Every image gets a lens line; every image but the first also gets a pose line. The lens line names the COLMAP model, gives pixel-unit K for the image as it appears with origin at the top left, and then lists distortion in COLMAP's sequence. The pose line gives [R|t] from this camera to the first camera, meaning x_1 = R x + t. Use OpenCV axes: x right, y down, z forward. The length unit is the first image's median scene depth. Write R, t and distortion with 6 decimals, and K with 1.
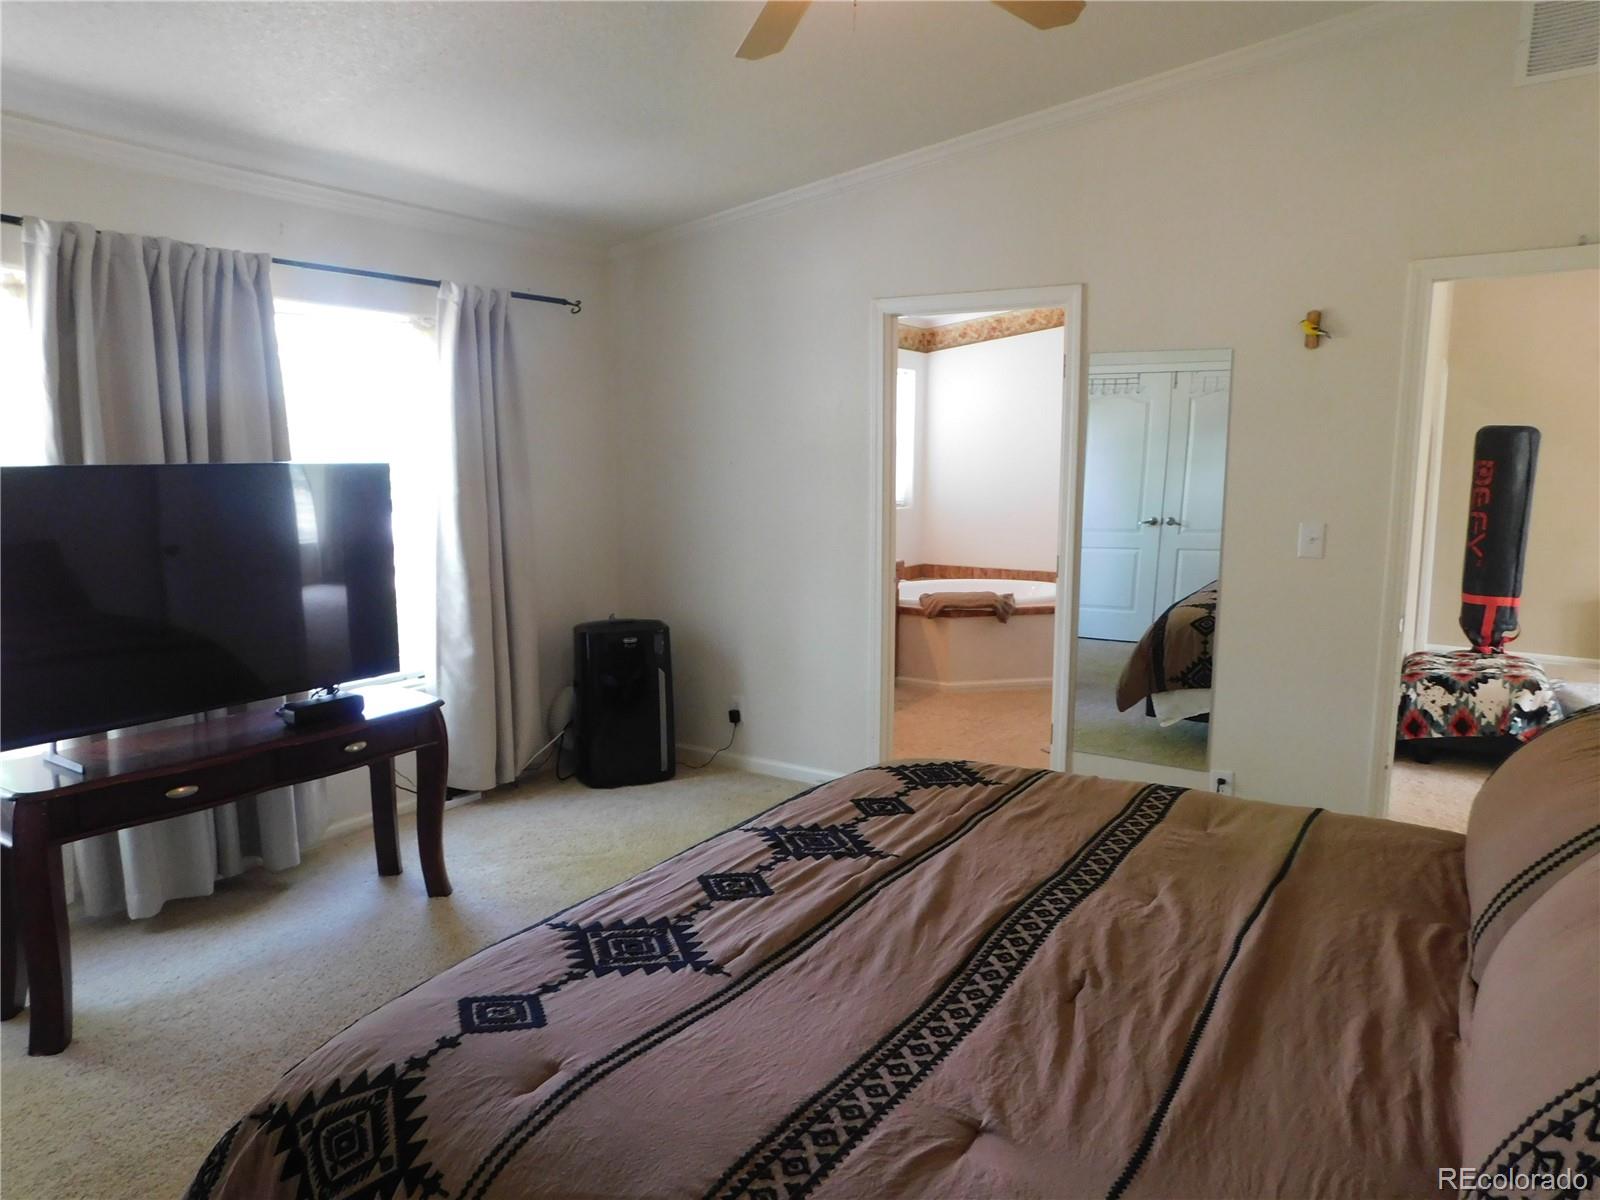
lens RADIAL K [[1068.7, 0, 806.8], [0, 1068.7, 606.9], [0, 0, 1]] dist [-0.066340, 0.067657]
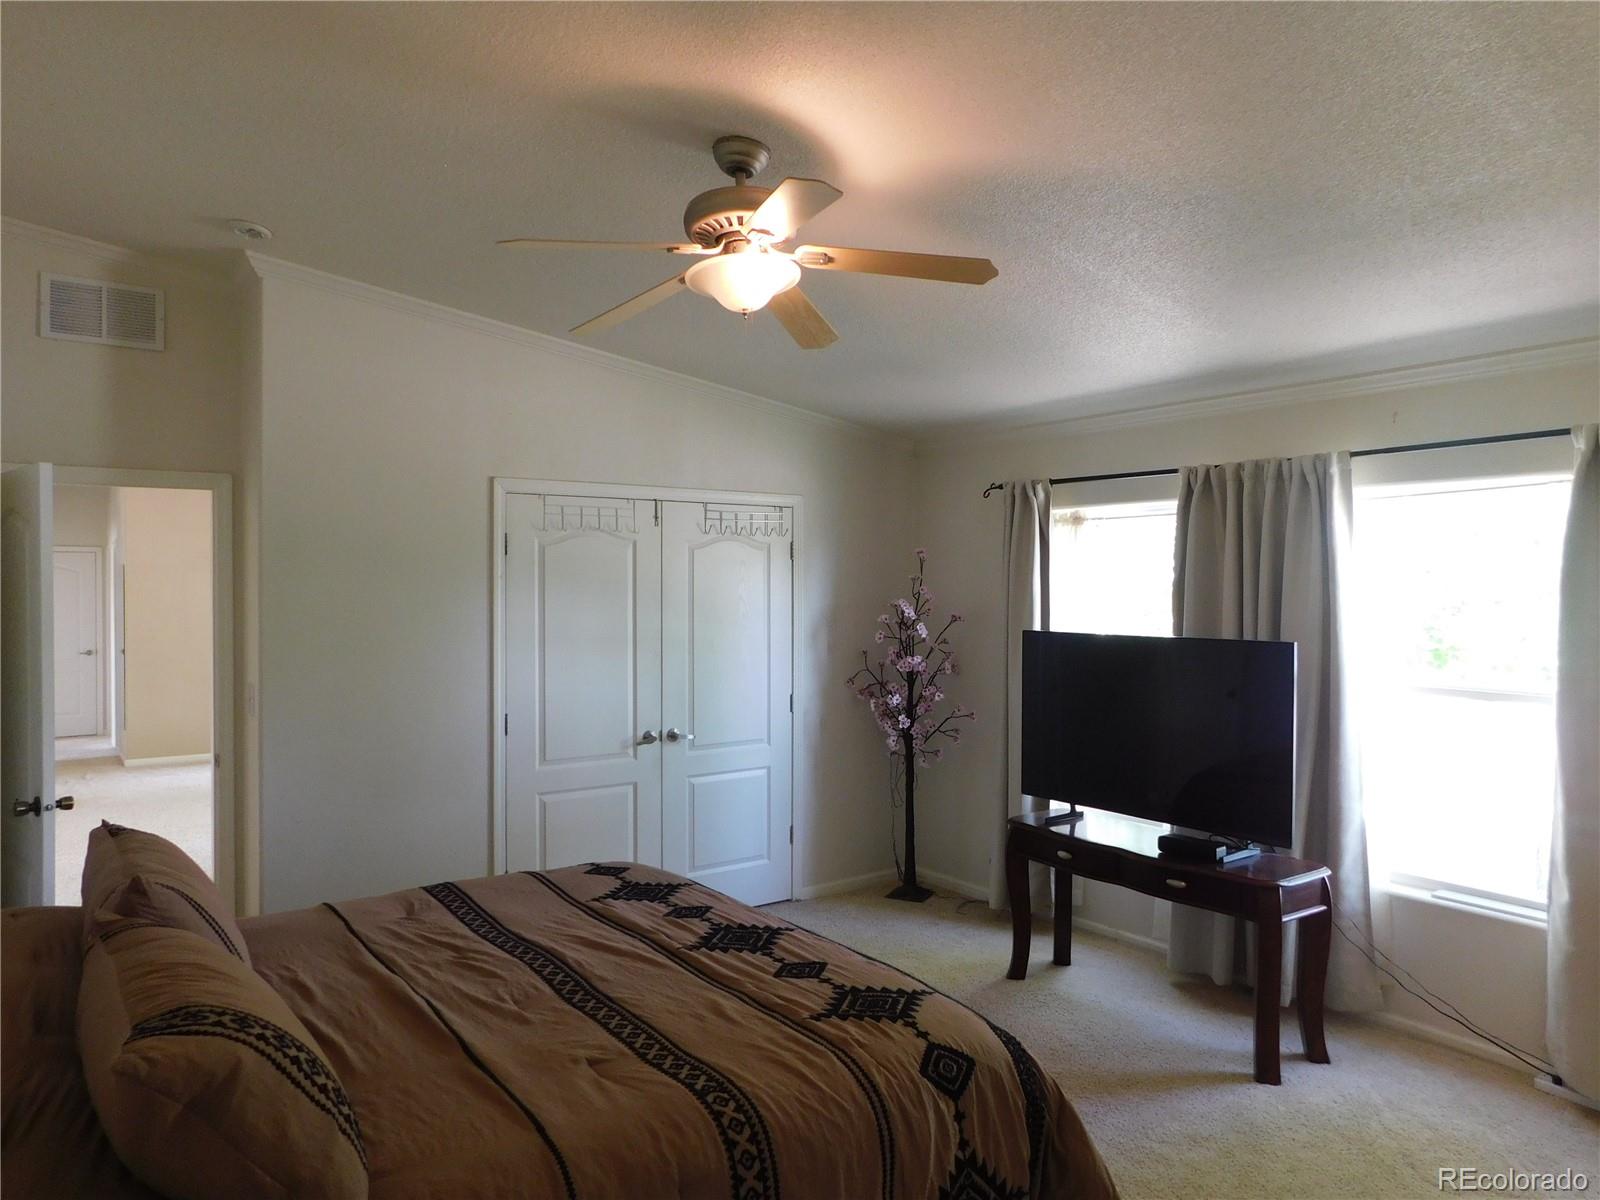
lens RADIAL K [[1084.4, 0, 789.3], [0, 1084.4, 598.3], [0, 0, 1]] dist [-0.073690, 0.066861]
pose [[-0.367949, 0.005736, -0.929828, 1.222671], [-0.141008, 0.988072, 0.061894, -0.282765], [0.919092, 0.153887, -0.362751, 1.489994]]
